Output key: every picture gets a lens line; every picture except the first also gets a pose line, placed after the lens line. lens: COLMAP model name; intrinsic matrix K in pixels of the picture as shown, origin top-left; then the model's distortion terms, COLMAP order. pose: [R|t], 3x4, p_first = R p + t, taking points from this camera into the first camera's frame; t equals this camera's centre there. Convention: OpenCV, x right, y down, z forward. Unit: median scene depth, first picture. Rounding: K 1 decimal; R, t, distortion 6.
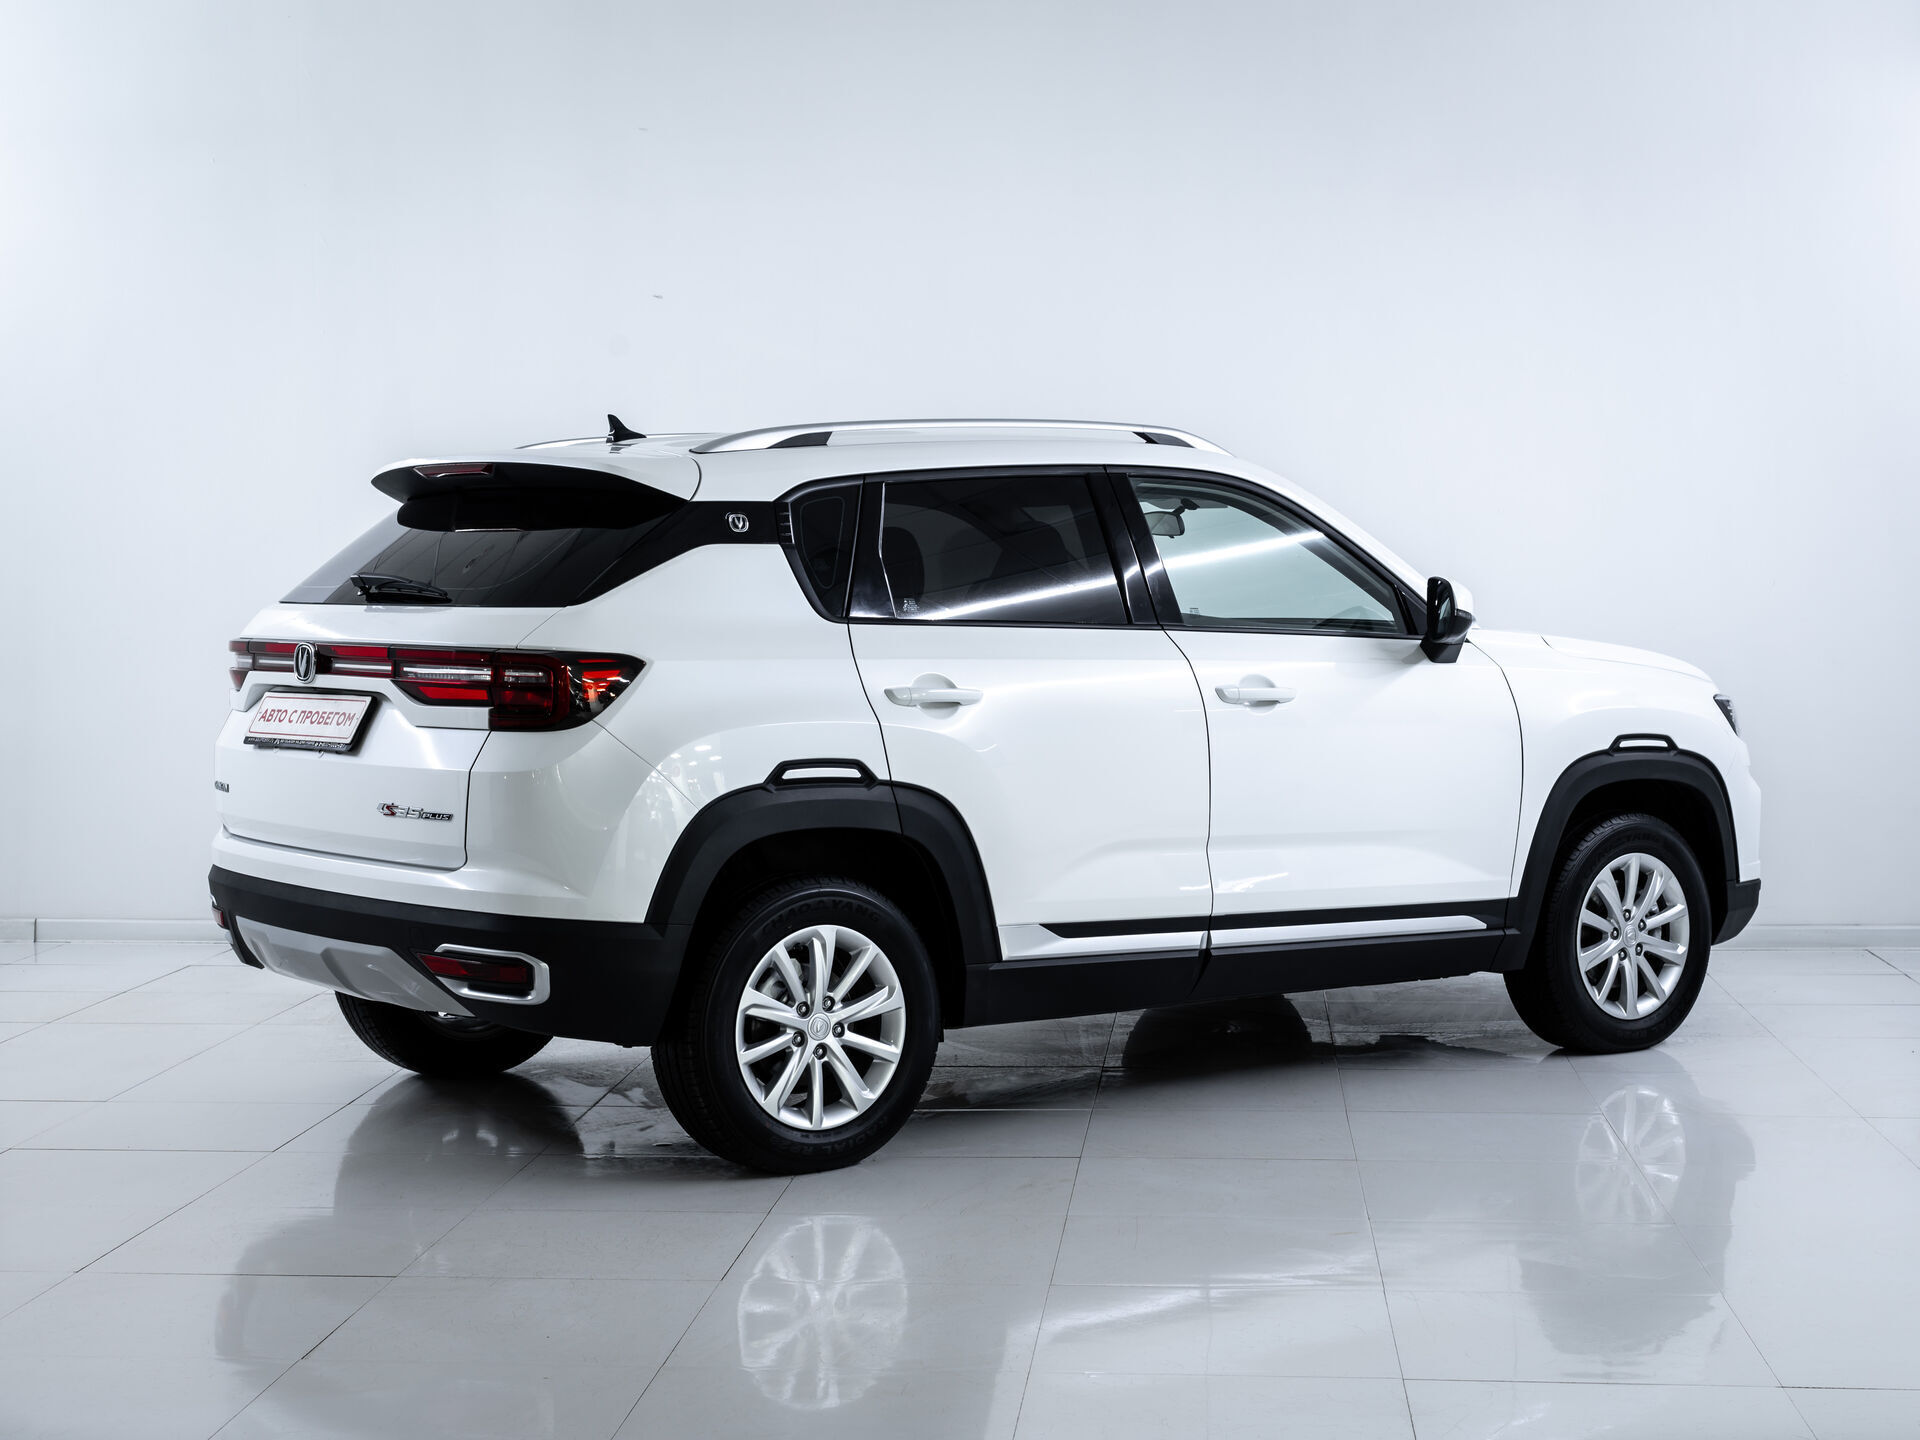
lens RADIAL K [[3256.2, 0, 956.3], [0, 3256.2, 721.3], [0, 0, 1]] dist [-0.122113, 0.000000]
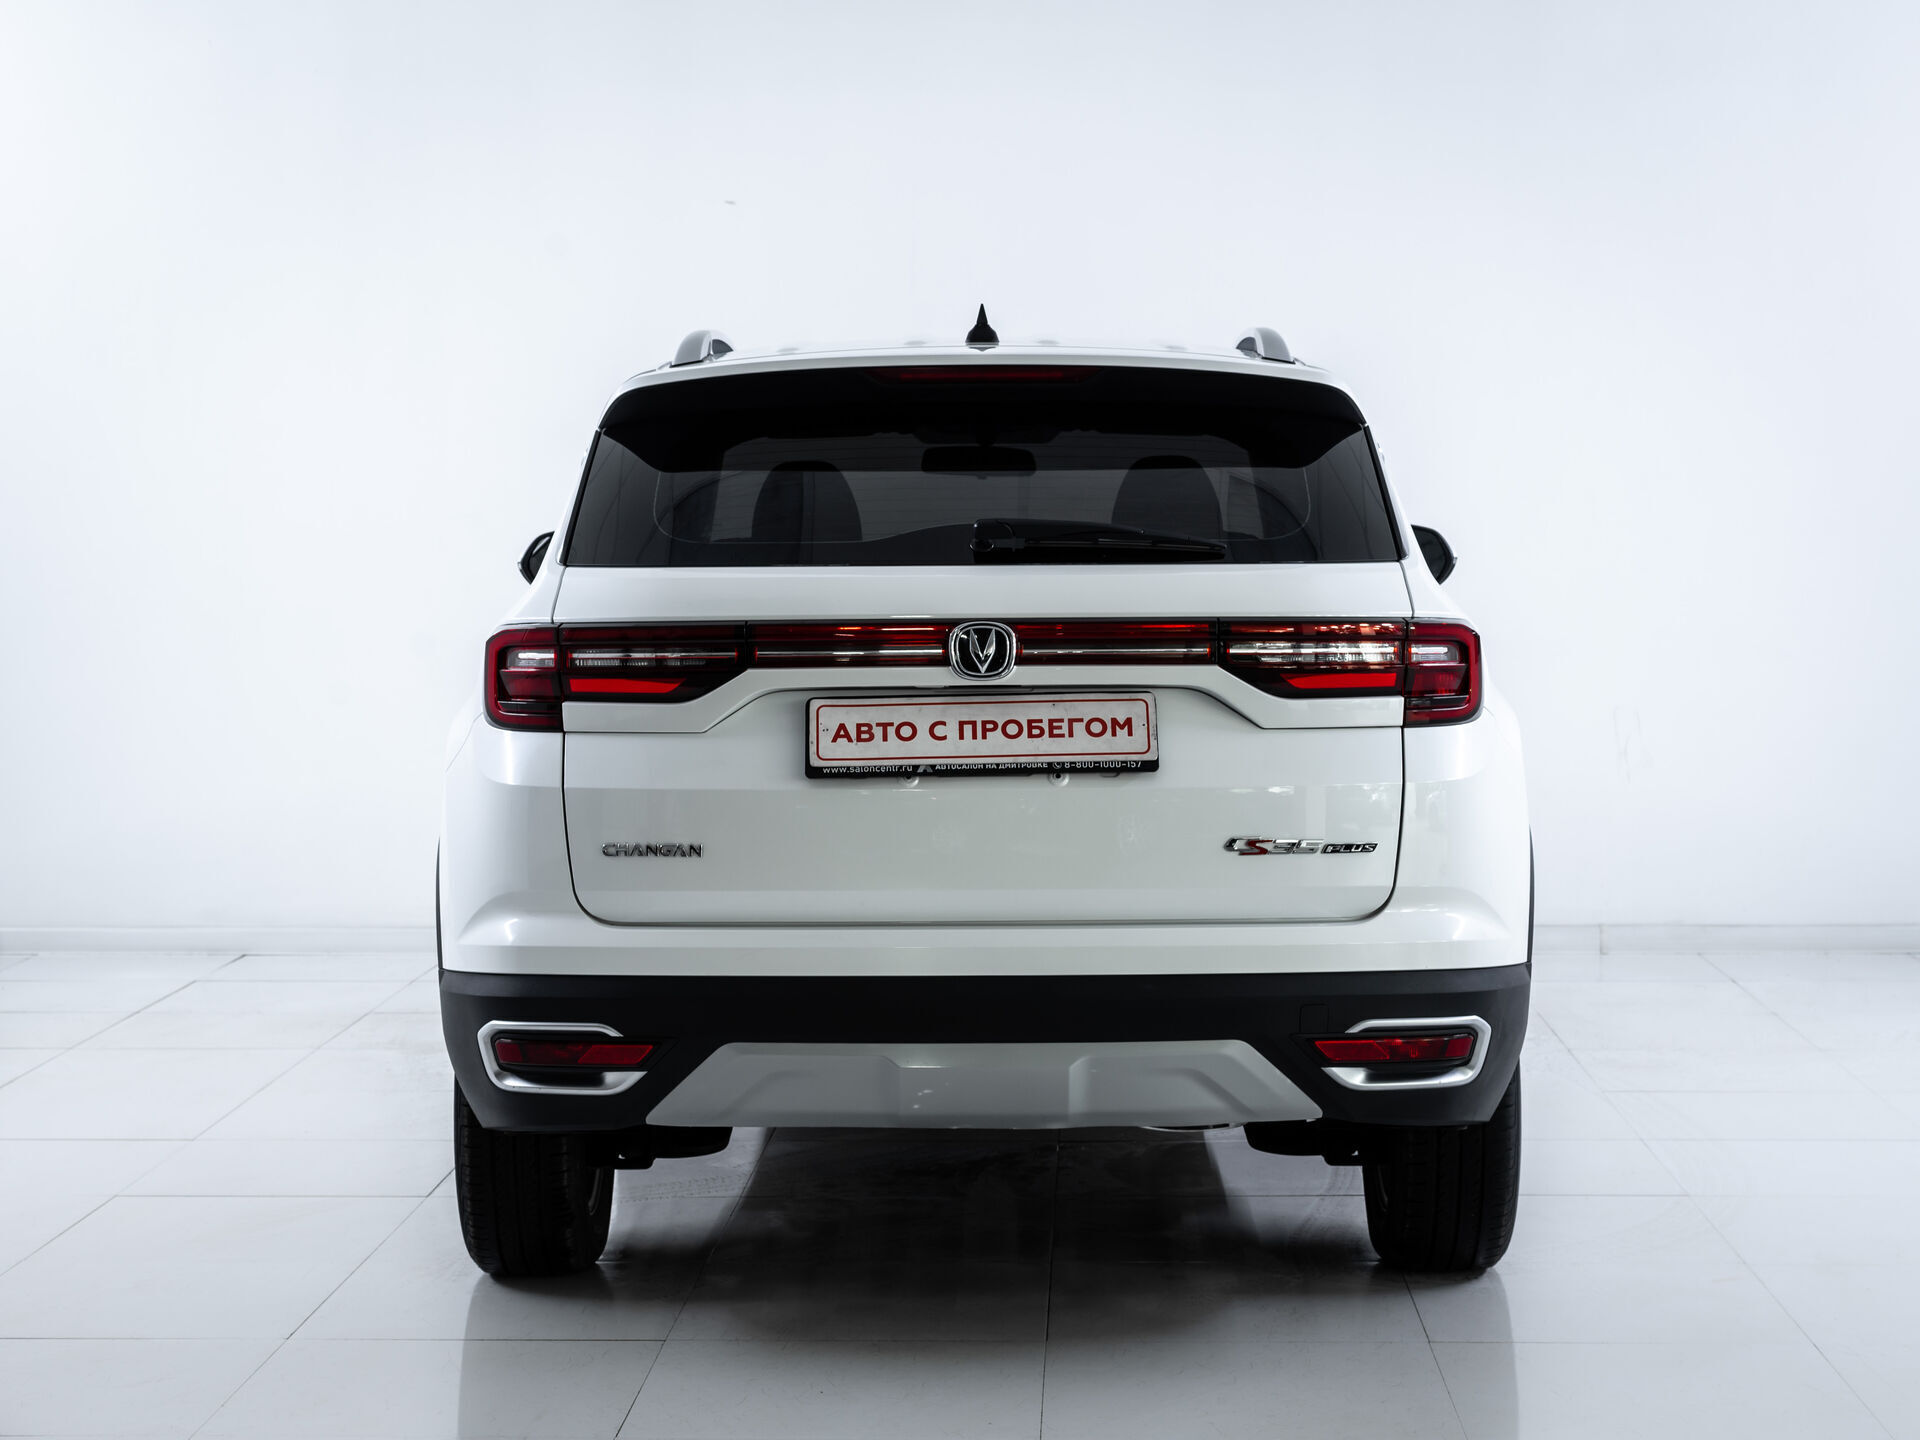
lens RADIAL K [[3256.2, 0, 959.9], [0, 3256.2, 720.3], [0, 0, 1]] dist [-0.122113, 0.000000]
pose [[0.836965, -0.066492, 0.543201, -0.593778], [0.052772, 0.997772, 0.040824, -0.032352], [-0.544705, -0.005503, 0.838609, 0.405486]]
